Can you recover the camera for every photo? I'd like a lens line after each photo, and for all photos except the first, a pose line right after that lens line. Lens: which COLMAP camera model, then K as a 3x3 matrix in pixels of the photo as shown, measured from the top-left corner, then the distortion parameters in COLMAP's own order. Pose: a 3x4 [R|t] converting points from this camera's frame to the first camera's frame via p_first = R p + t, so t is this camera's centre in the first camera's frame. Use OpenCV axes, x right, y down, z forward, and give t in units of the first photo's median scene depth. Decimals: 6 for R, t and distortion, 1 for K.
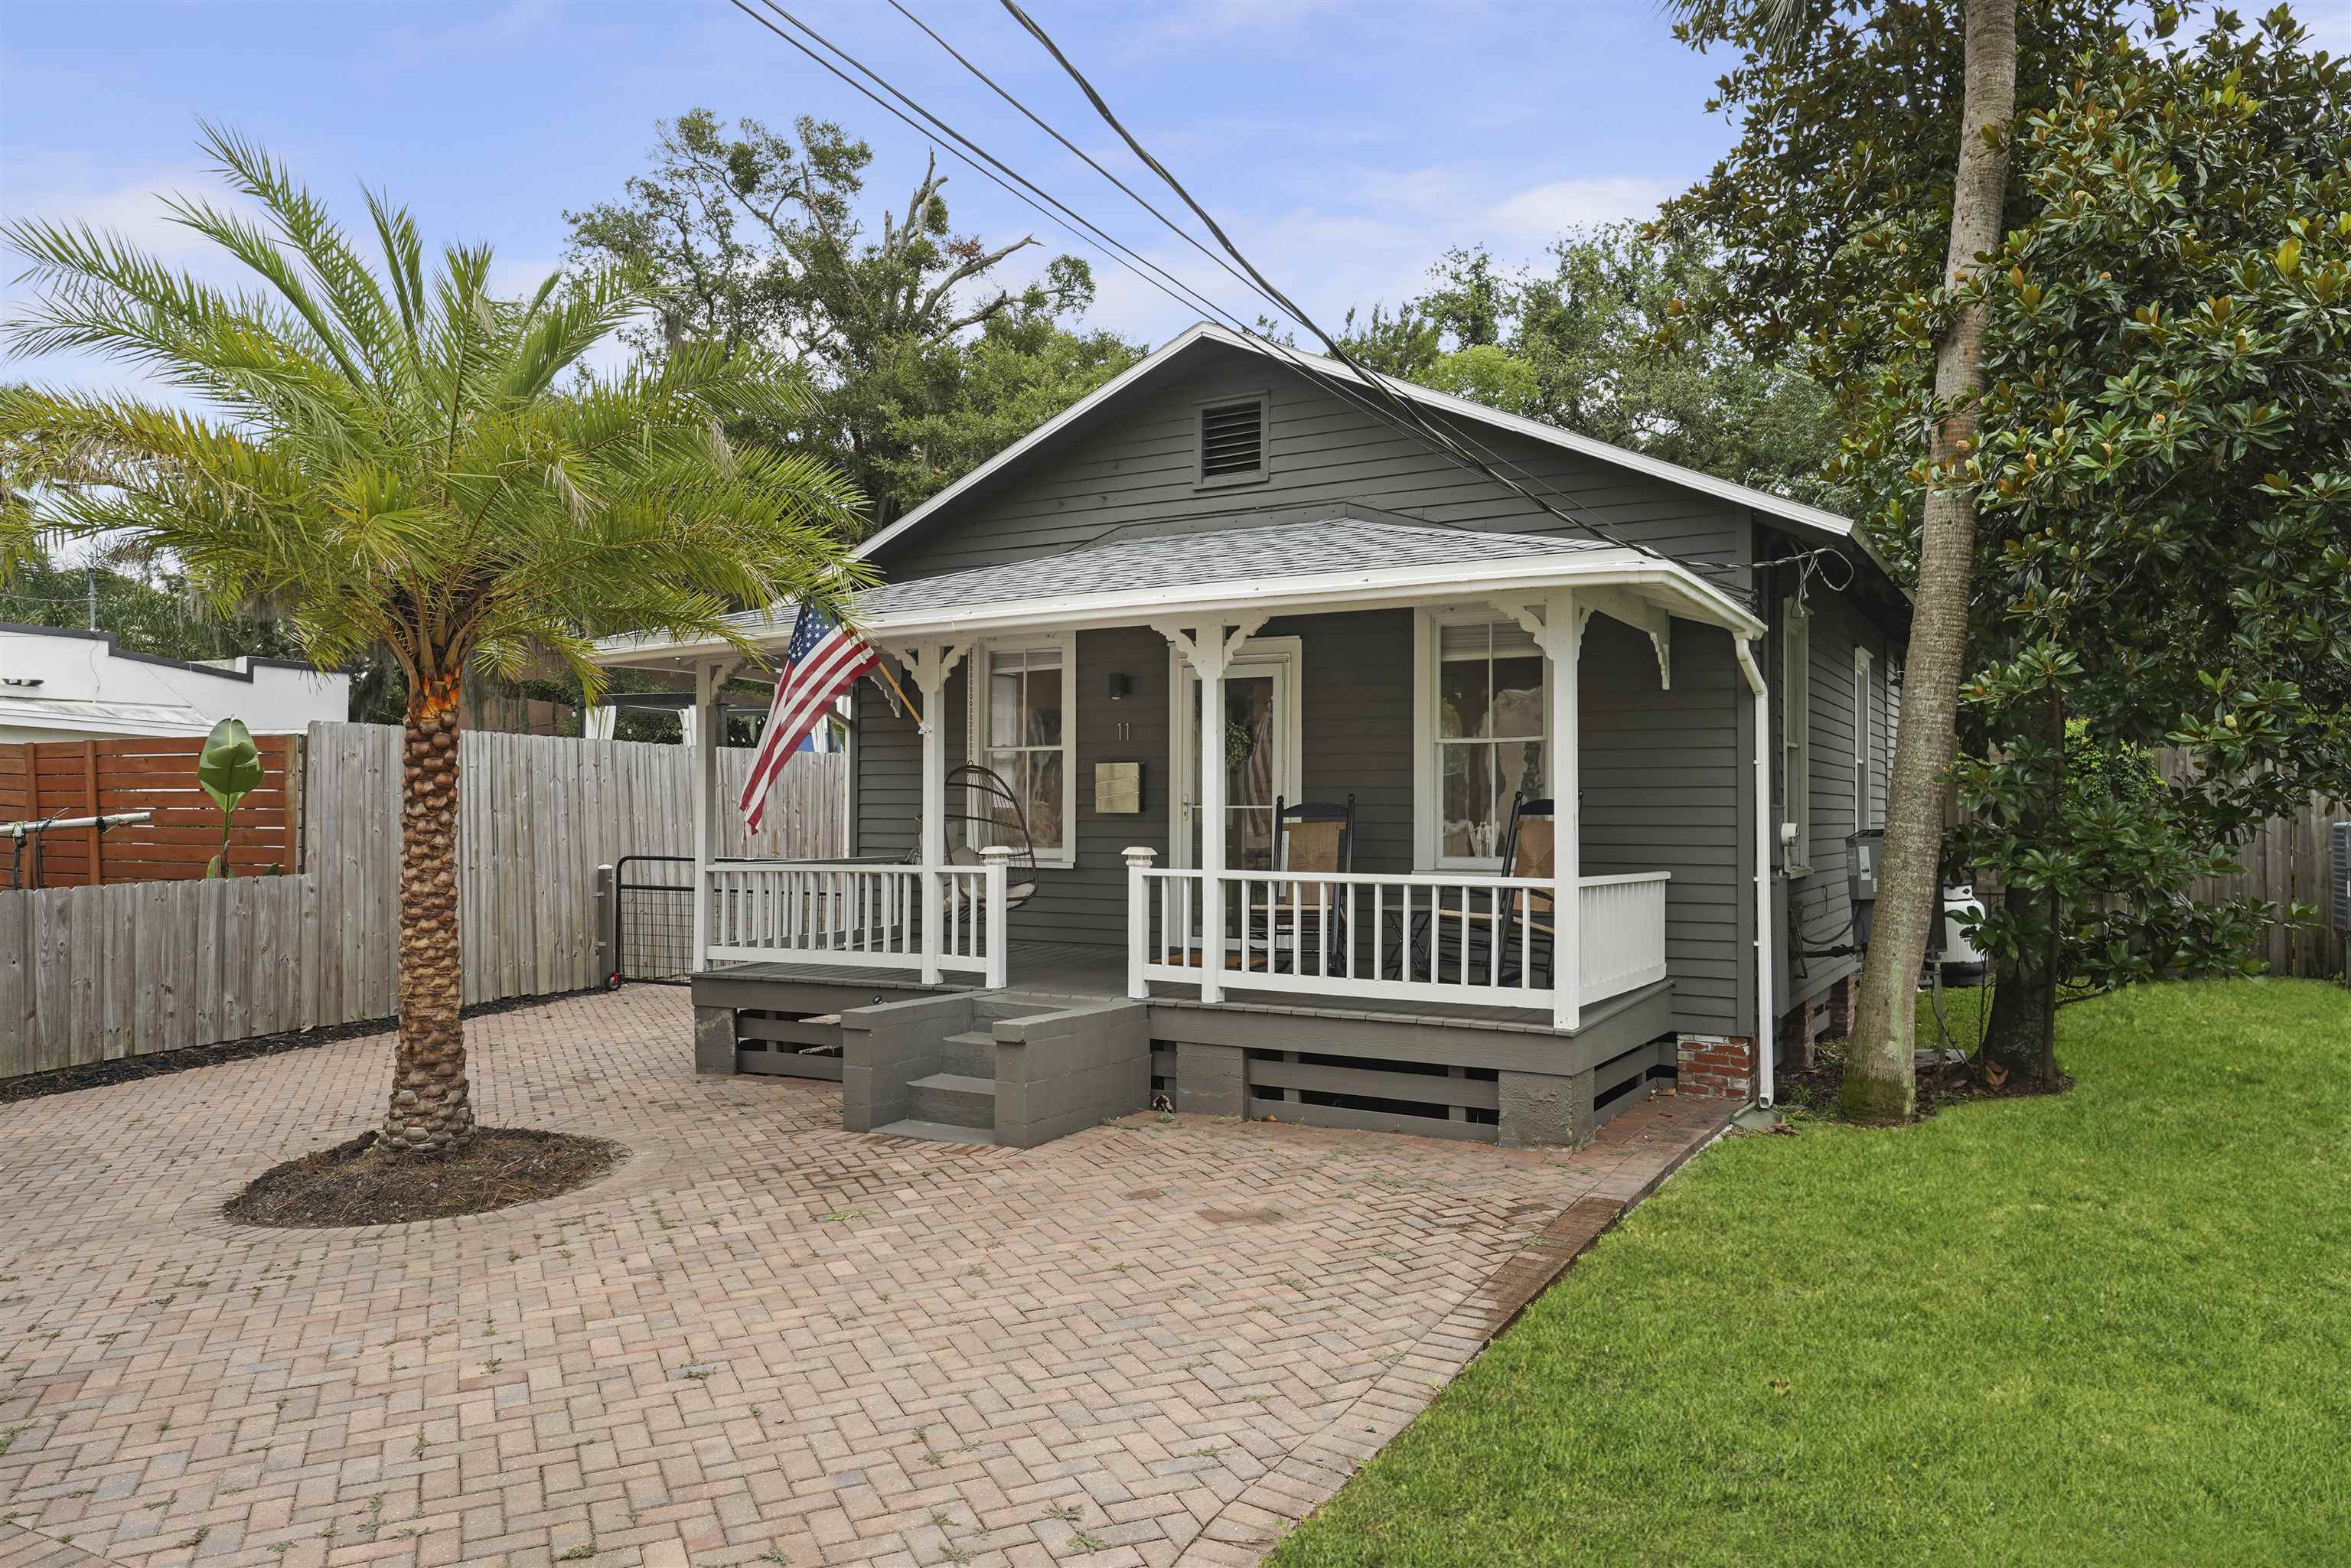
lens RADIAL K [[1466.6, 0, 1160.5], [0, 1466.6, 793.5], [0, 0, 1]] dist [0.002107, -0.001582]
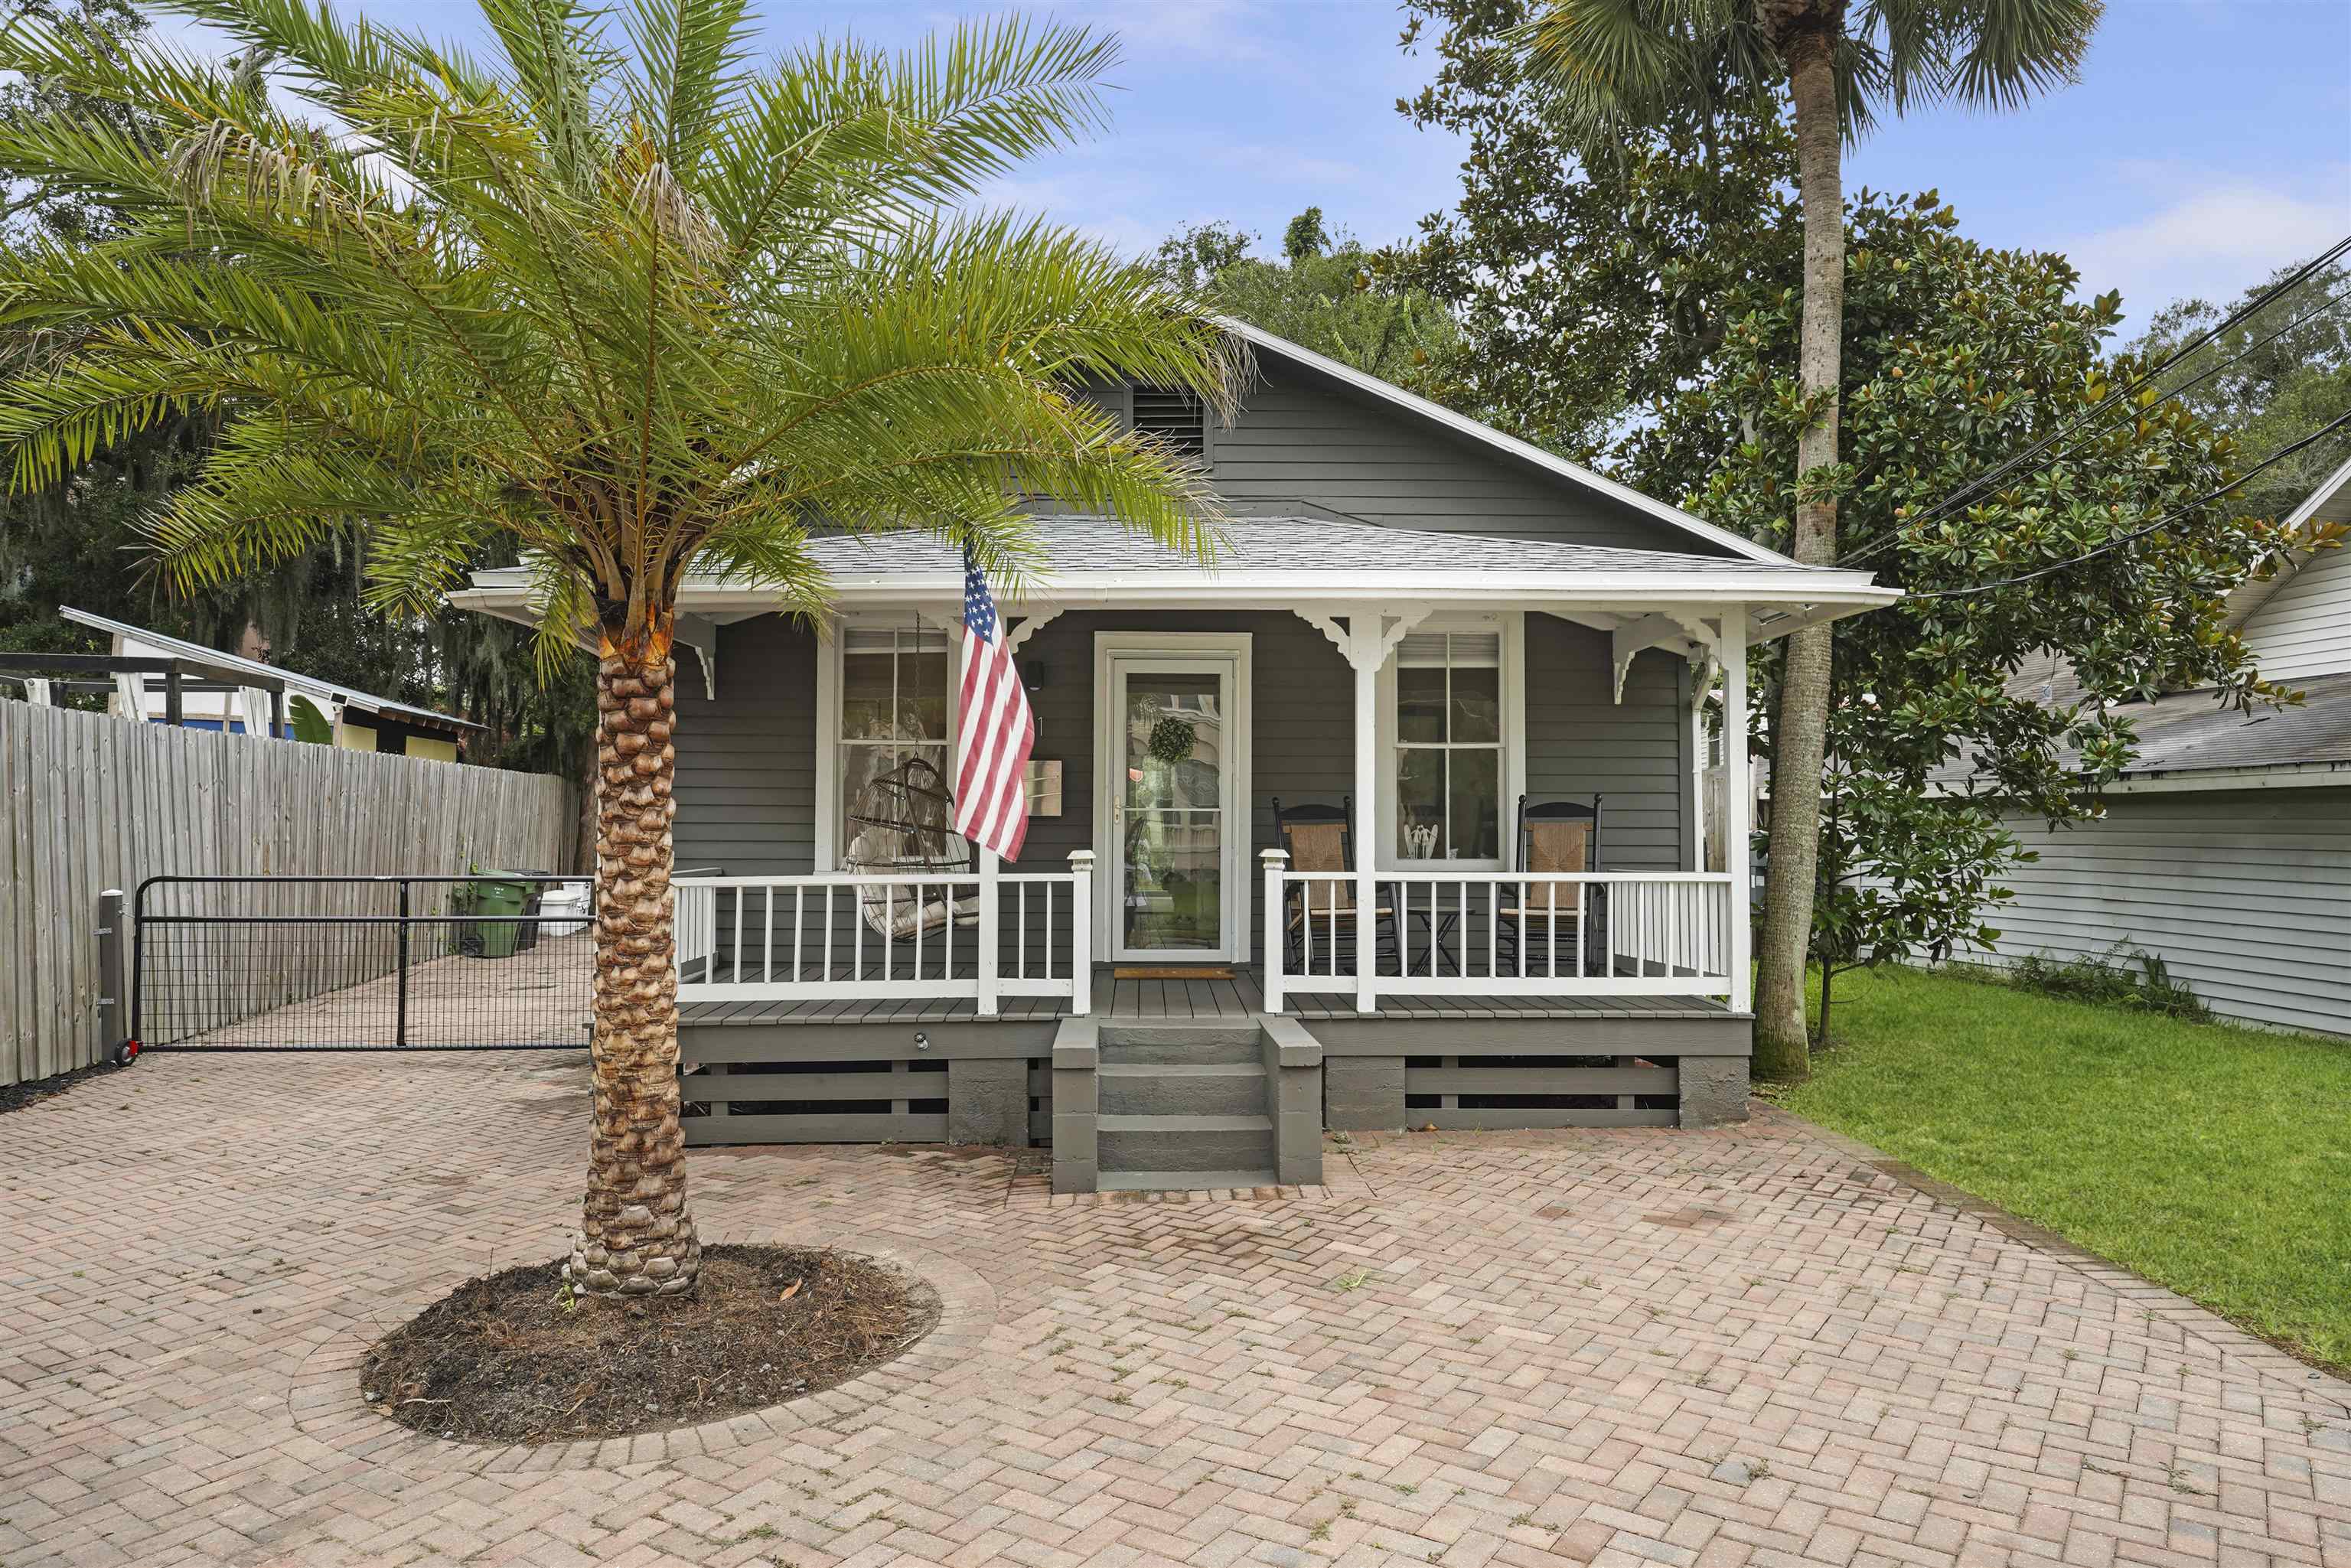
lens RADIAL K [[1466.6, 0, 1164.4], [0, 1466.6, 787.0], [0, 0, 1]] dist [0.002107, -0.001582]
pose [[0.865422, 0.015218, 0.500813, -0.641682], [-0.007321, 0.999816, -0.017729, 0.017243], [-0.500991, 0.011676, 0.865374, 0.280673]]
